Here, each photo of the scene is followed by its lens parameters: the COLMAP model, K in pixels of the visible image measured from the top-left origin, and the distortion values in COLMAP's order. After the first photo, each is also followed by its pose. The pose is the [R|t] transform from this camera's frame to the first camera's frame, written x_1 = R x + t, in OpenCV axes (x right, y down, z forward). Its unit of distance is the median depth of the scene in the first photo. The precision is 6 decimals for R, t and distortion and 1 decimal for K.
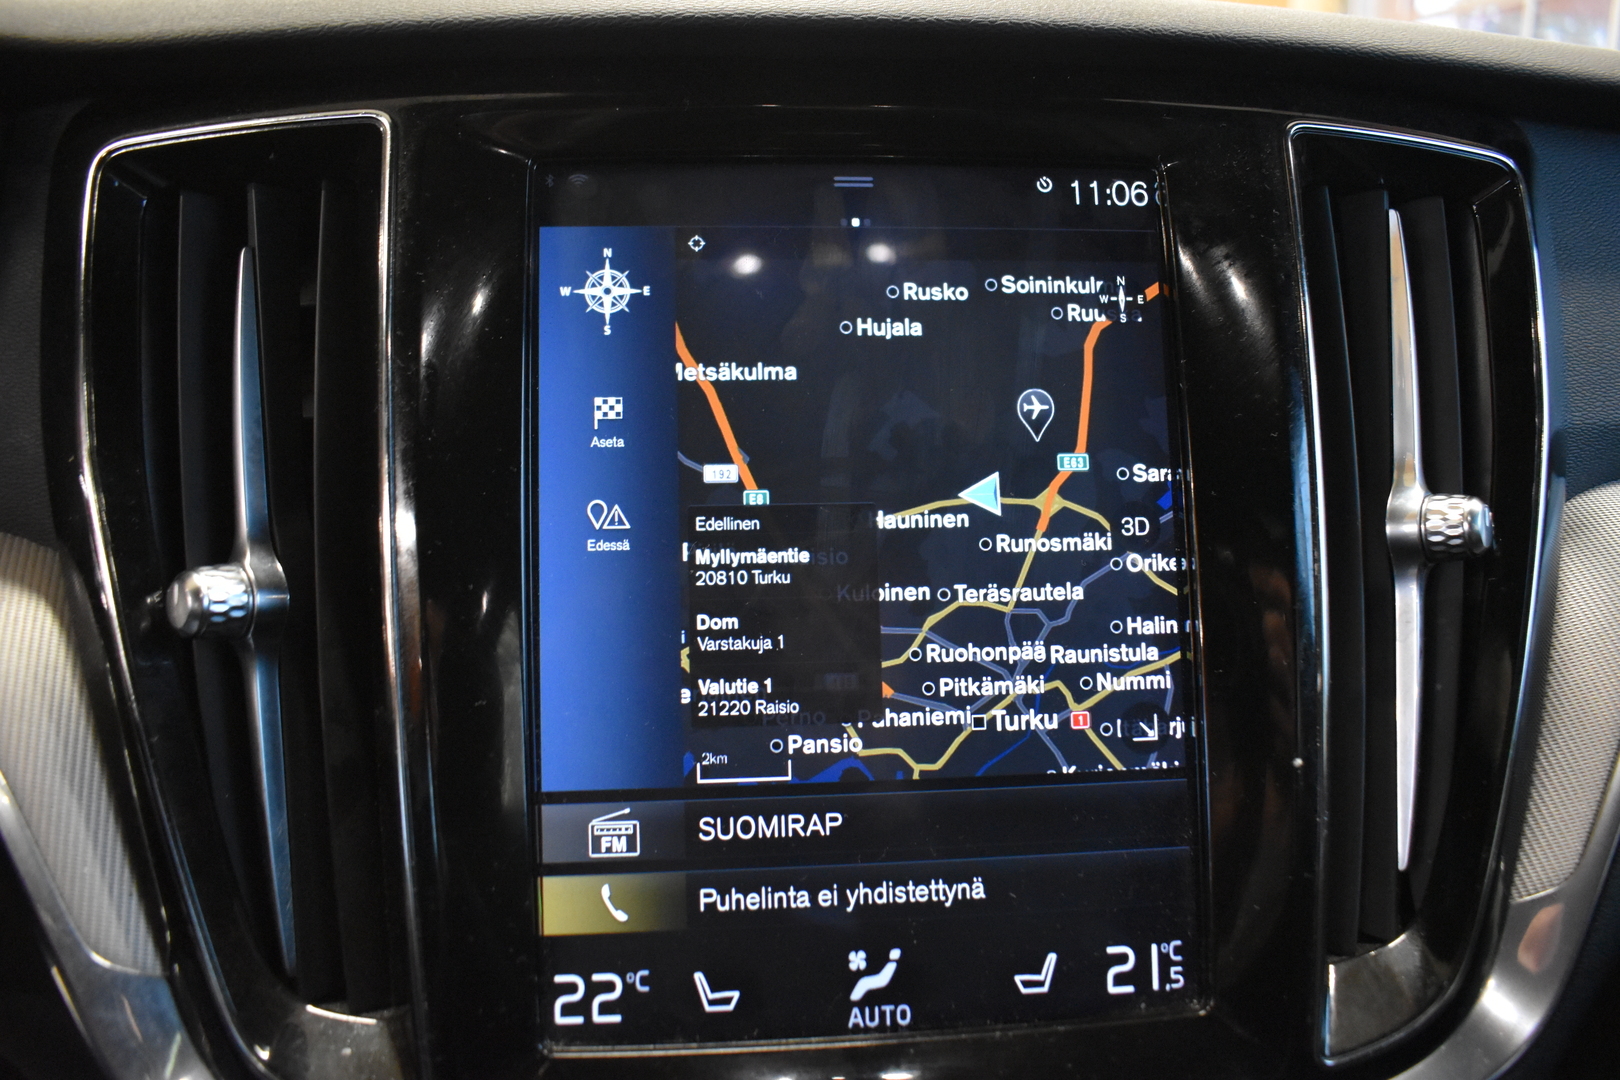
lens RADIAL K [[946.2, 0, 810.0], [0, 946.2, 540.0], [0, 0, 1]] dist [-0.044903, 0.000919]
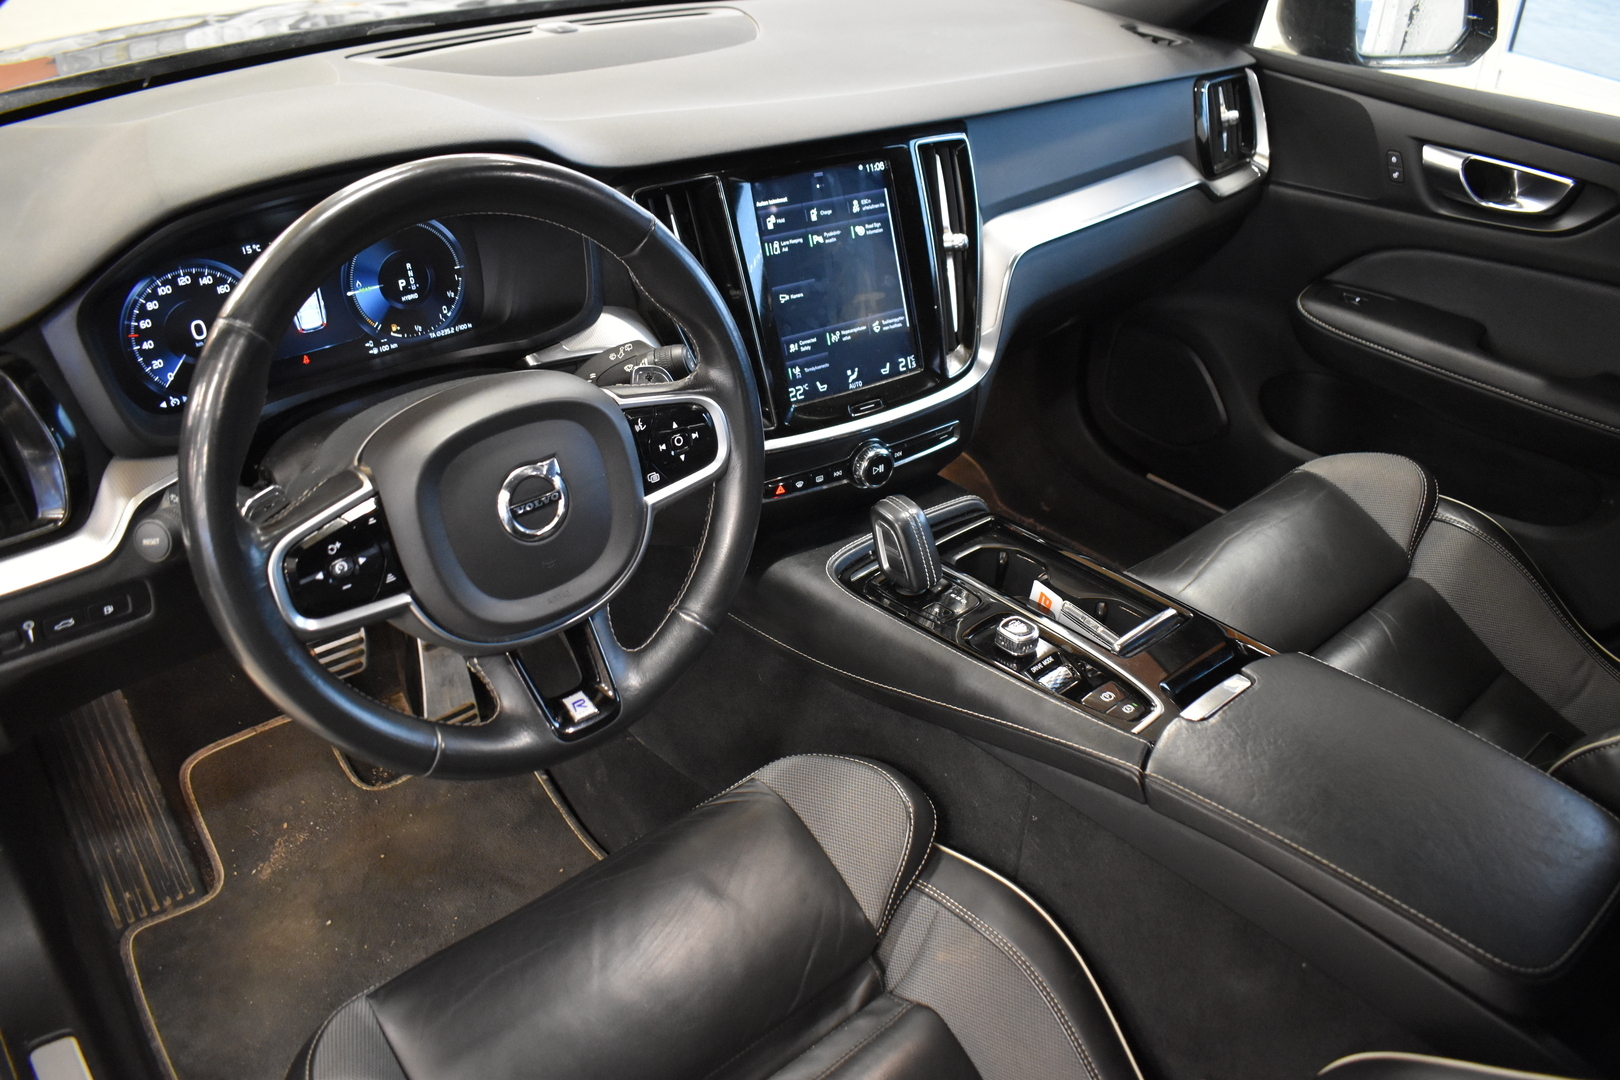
lens RADIAL K [[946.2, 0, 810.0], [0, 946.2, 540.0], [0, 0, 1]] dist [-0.044903, 0.000919]
pose [[0.886509, -0.274588, 0.372429, -1.808617], [0.148395, 0.931087, 0.333251, -0.273246], [-0.438270, -0.240163, 0.866164, -2.645379]]
